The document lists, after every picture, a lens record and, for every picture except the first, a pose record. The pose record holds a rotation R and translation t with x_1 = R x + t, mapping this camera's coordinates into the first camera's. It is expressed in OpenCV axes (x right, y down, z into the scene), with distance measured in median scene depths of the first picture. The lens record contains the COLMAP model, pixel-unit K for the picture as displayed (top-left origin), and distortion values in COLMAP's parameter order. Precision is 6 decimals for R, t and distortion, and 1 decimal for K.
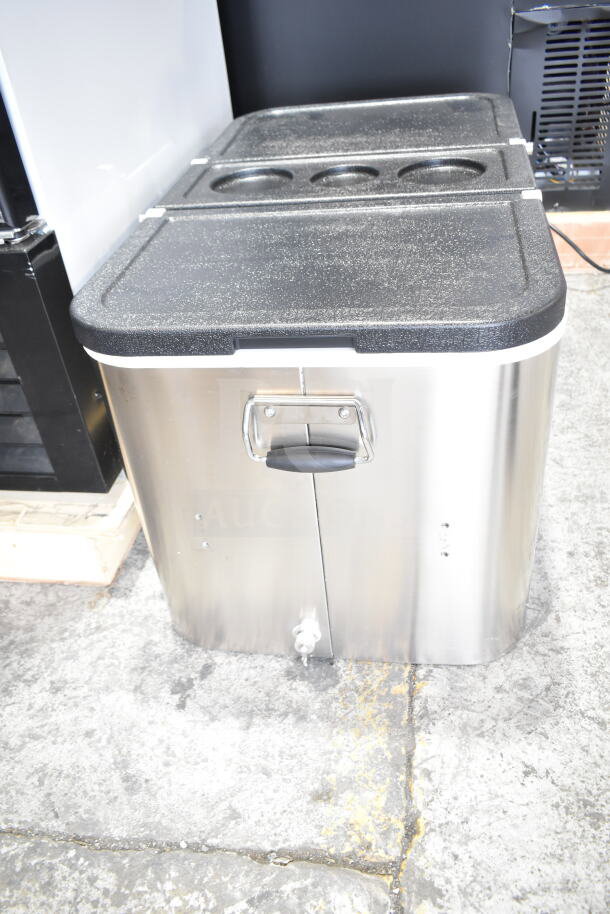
lens RADIAL K [[743.6, 0, 305.0], [0, 743.6, 457.0], [0, 0, 1]] dist [0.004703, 0.001178]
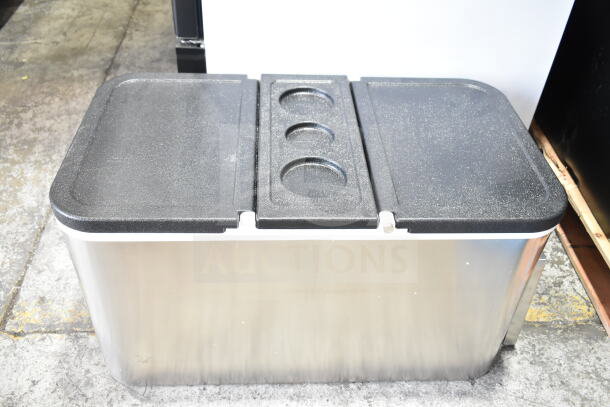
lens RADIAL K [[563.1, 0, 305.0], [0, 563.1, 203.5], [0, 0, 1]] dist [-0.004388, -0.003611]
pose [[0.189697, 0.708713, -0.679515, 1.083538], [-0.639489, 0.614339, 0.462213, -0.973685], [0.745029, 0.346862, 0.569753, 0.528044]]
